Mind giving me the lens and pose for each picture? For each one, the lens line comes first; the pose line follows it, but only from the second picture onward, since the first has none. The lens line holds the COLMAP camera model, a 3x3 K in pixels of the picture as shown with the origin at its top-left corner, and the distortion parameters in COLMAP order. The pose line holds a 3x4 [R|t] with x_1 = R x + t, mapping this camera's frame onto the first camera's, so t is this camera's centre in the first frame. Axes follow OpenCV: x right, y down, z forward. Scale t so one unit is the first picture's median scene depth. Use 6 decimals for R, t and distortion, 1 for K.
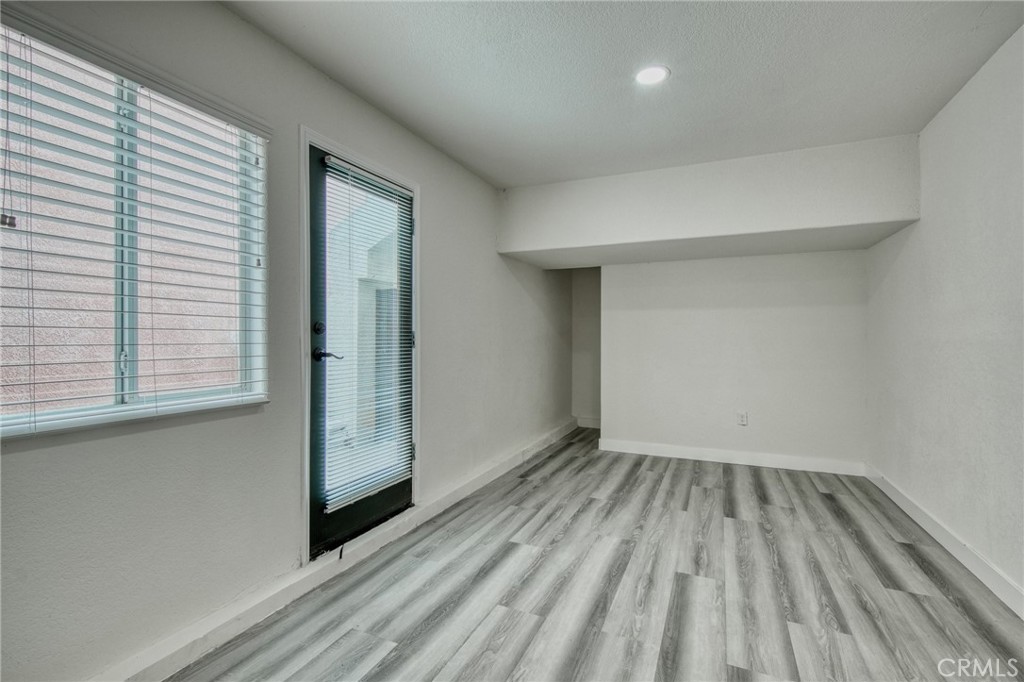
lens RADIAL K [[455.1, 0, 511.6], [0, 455.1, 340.6], [0, 0, 1]] dist [0.004166, -0.004513]
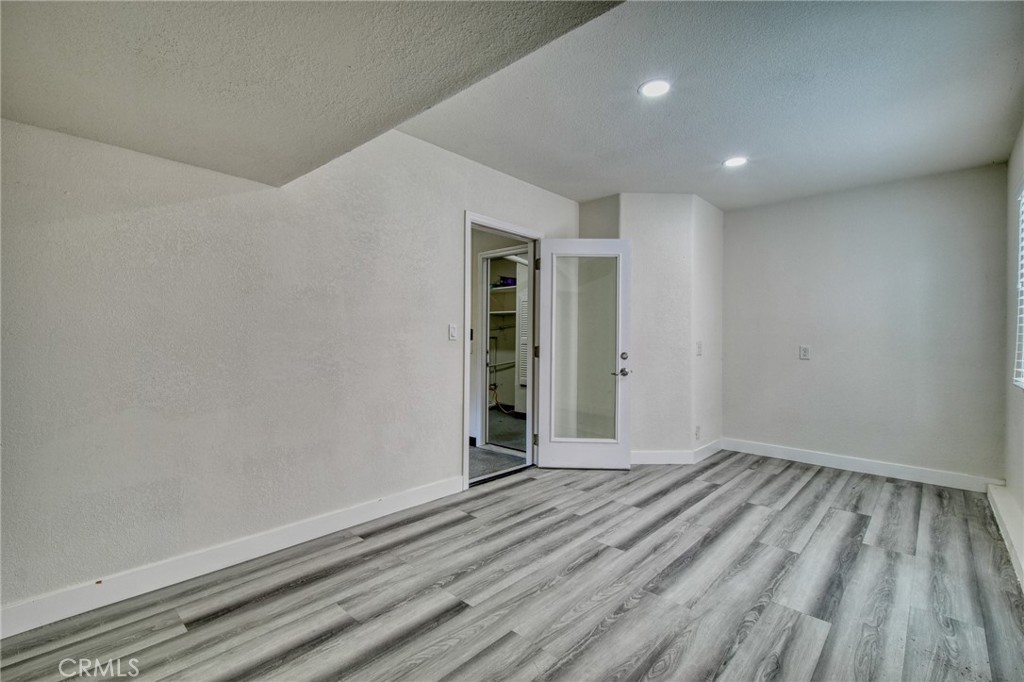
lens RADIAL K [[455.1, 0, 511.2], [0, 455.1, 340.3], [0, 0, 1]] dist [0.004166, -0.004513]
pose [[-0.947141, -0.013432, 0.320537, 0.268241], [-0.011059, 0.999896, 0.009222, 0.003032], [-0.320628, 0.005190, -0.947191, 2.021704]]
